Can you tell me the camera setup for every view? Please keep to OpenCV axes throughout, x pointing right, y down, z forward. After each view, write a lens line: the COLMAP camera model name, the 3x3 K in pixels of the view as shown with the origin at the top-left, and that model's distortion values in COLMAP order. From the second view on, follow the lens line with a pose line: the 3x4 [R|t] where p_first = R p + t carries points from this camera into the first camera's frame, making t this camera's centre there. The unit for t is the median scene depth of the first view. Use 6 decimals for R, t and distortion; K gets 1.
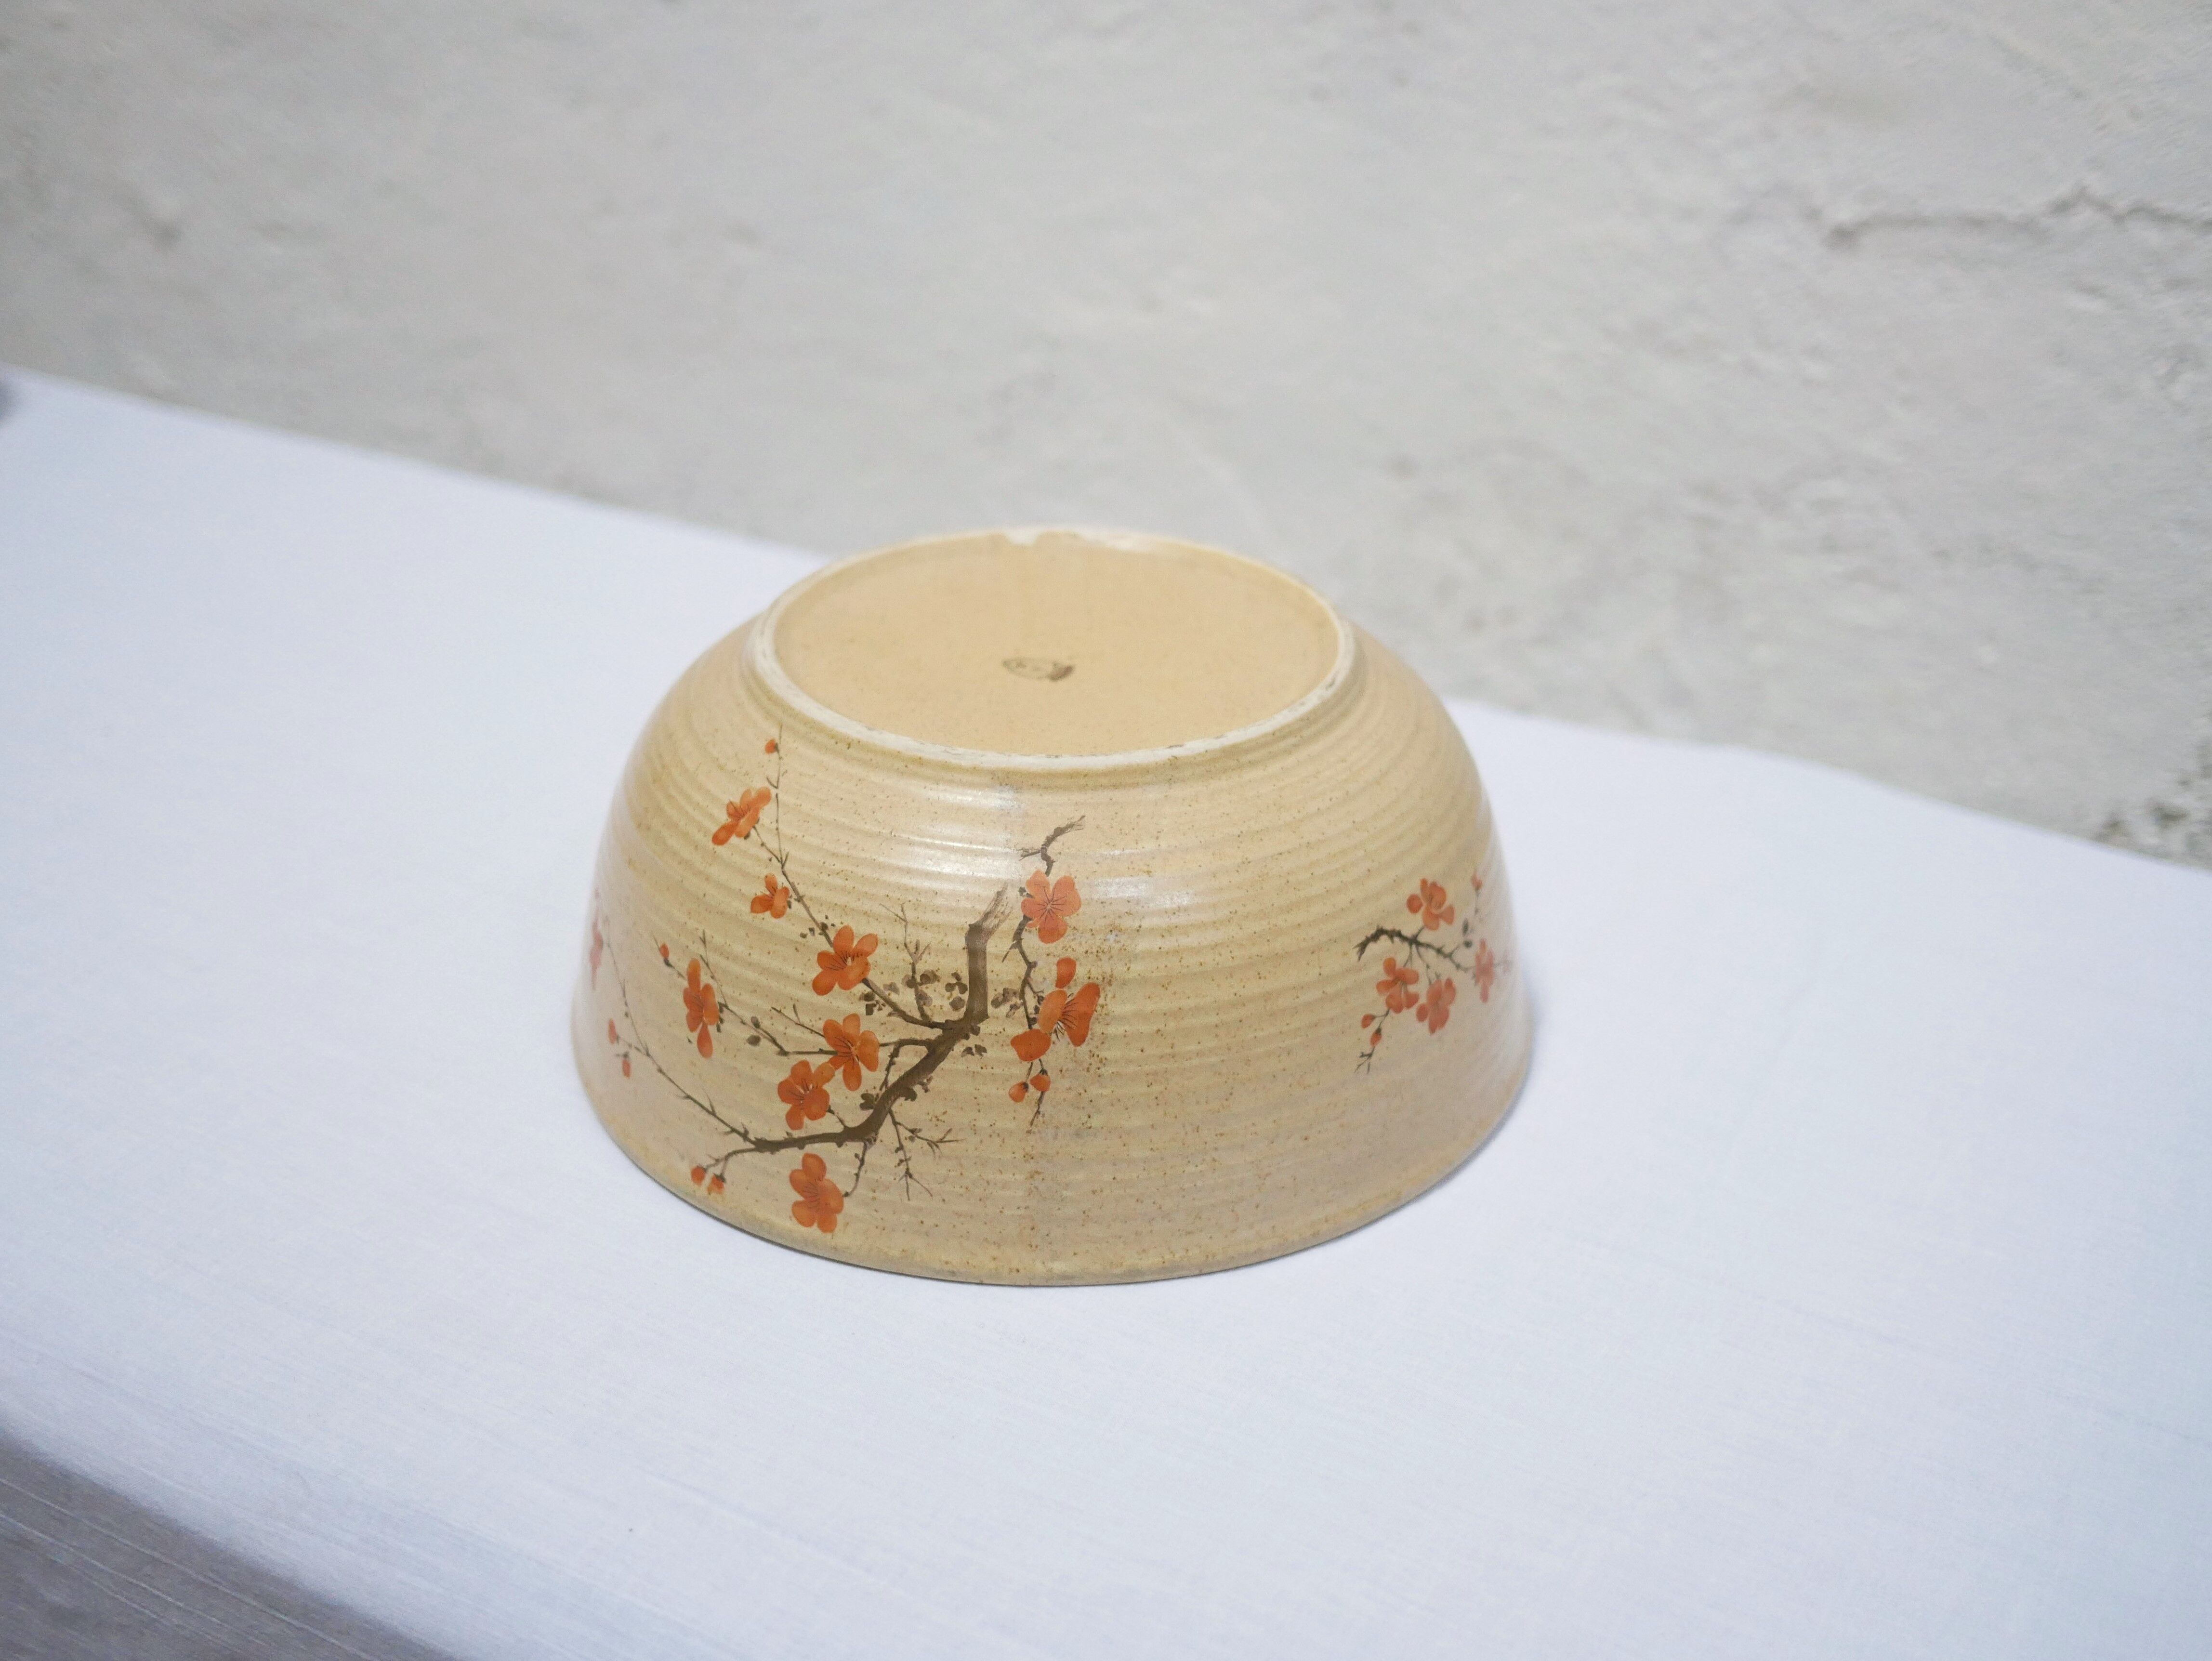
lens RADIAL K [[2518.0, 0, 1088.0], [0, 2518.0, 833.9], [0, 0, 1]] dist [-0.015303, 0.000000]
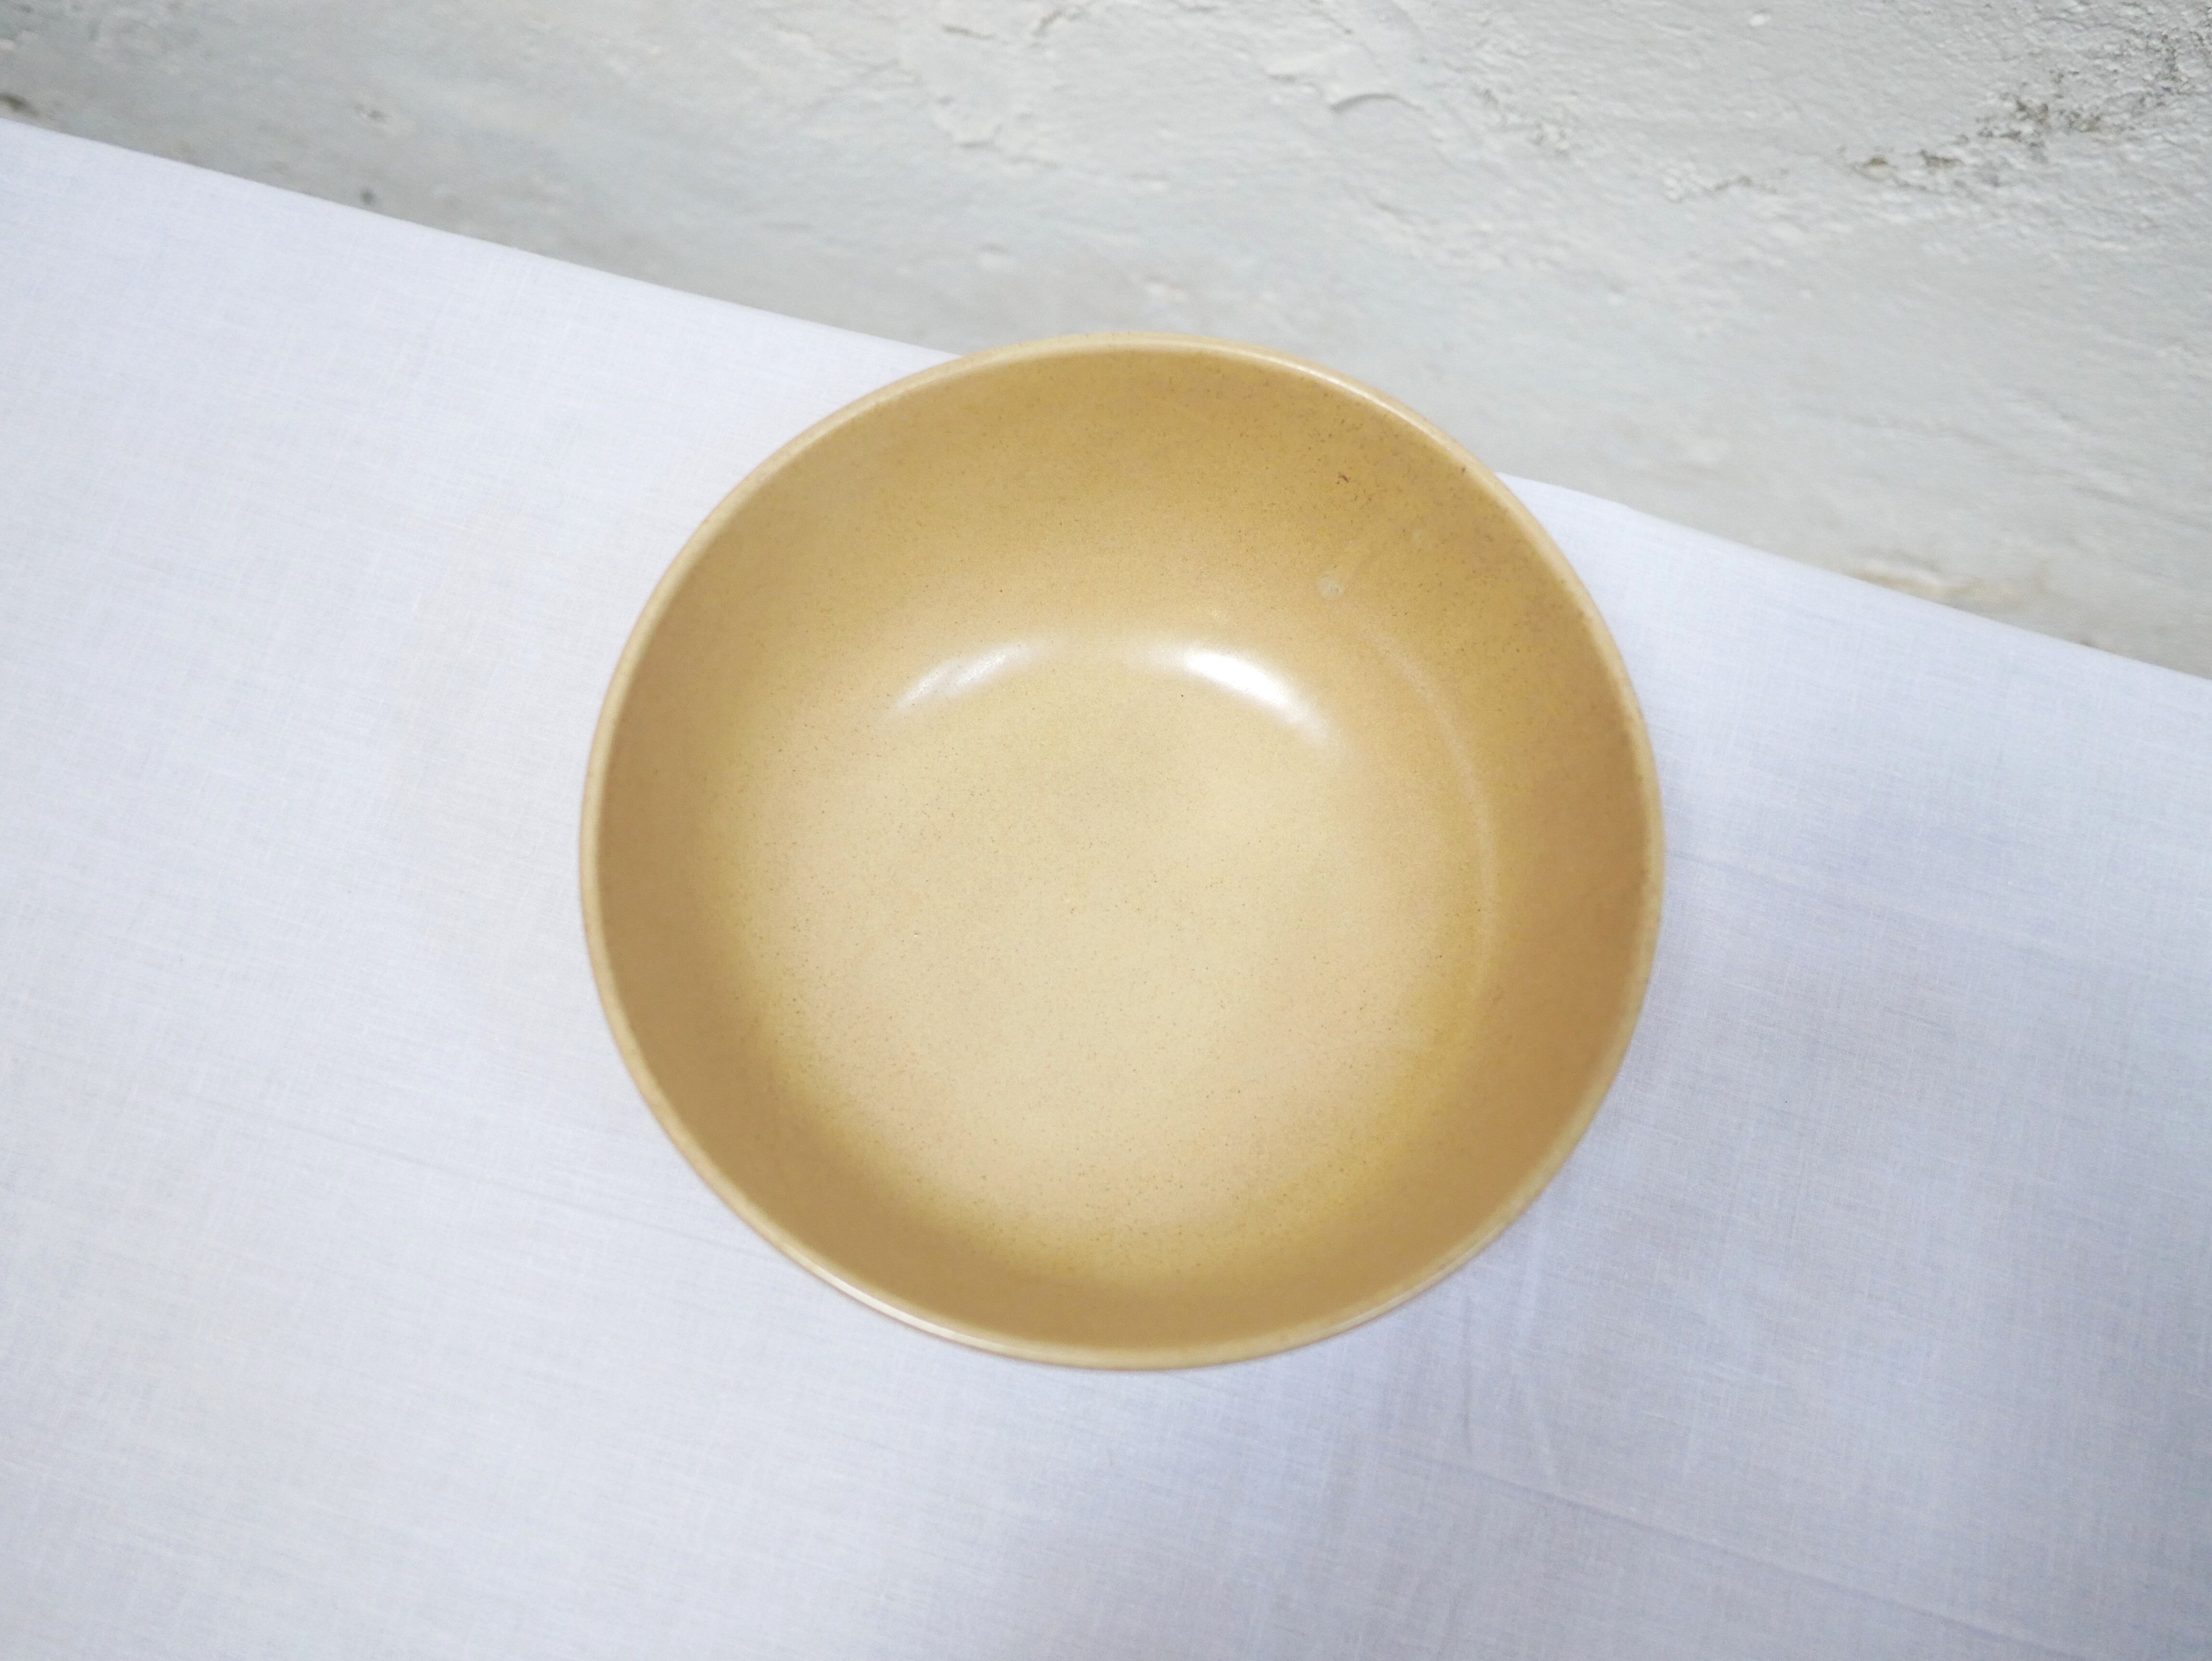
lens RADIAL K [[2518.0, 0, 1104.3], [0, 2518.0, 825.4], [0, 0, 1]] dist [-0.015303, 0.000000]
pose [[0.973365, -0.219758, 0.065319, 0.032092], [0.106956, 0.687286, 0.718469, -0.526764], [-0.202783, -0.692347, 0.692485, 0.282733]]
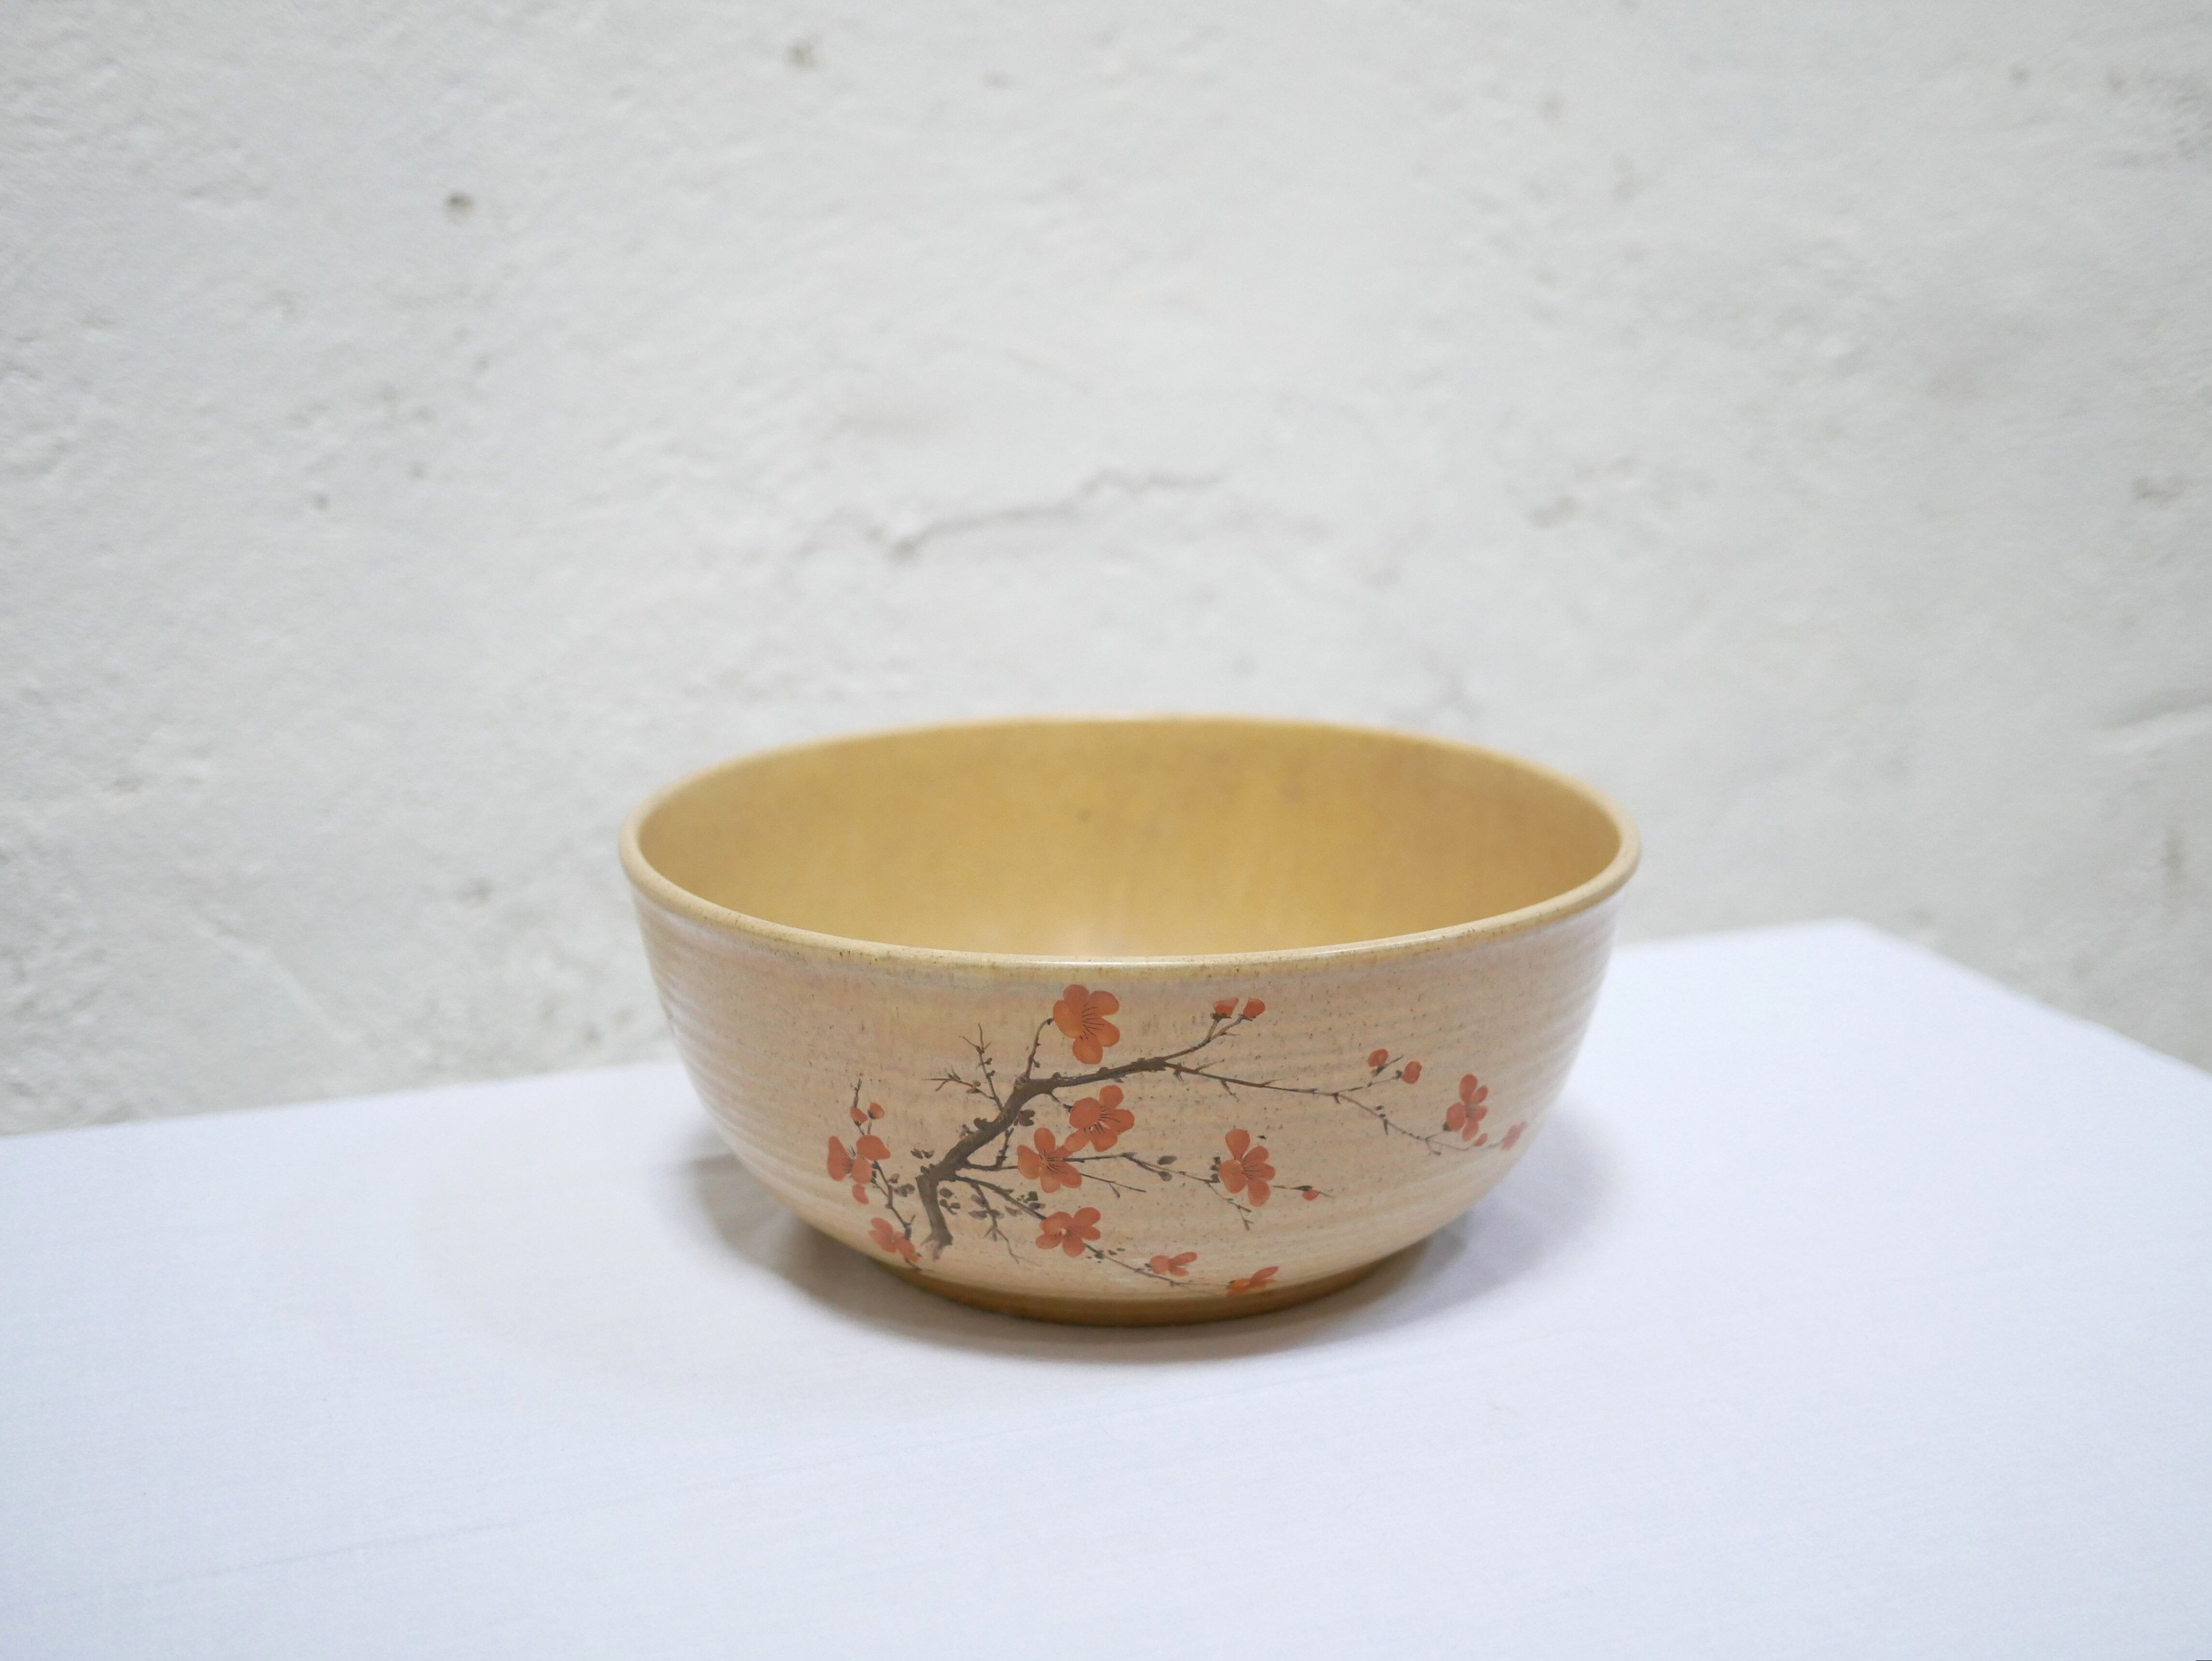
lens RADIAL K [[2535.0, 0, 1121.2], [0, 2535.0, 826.5], [0, 0, 1]] dist [-0.014811, 0.000000]
pose [[0.659619, -0.197411, 0.725211, -0.419596], [0.358645, 0.930625, -0.072880, -0.021103], [-0.660512, 0.308166, 0.684658, 0.249477]]
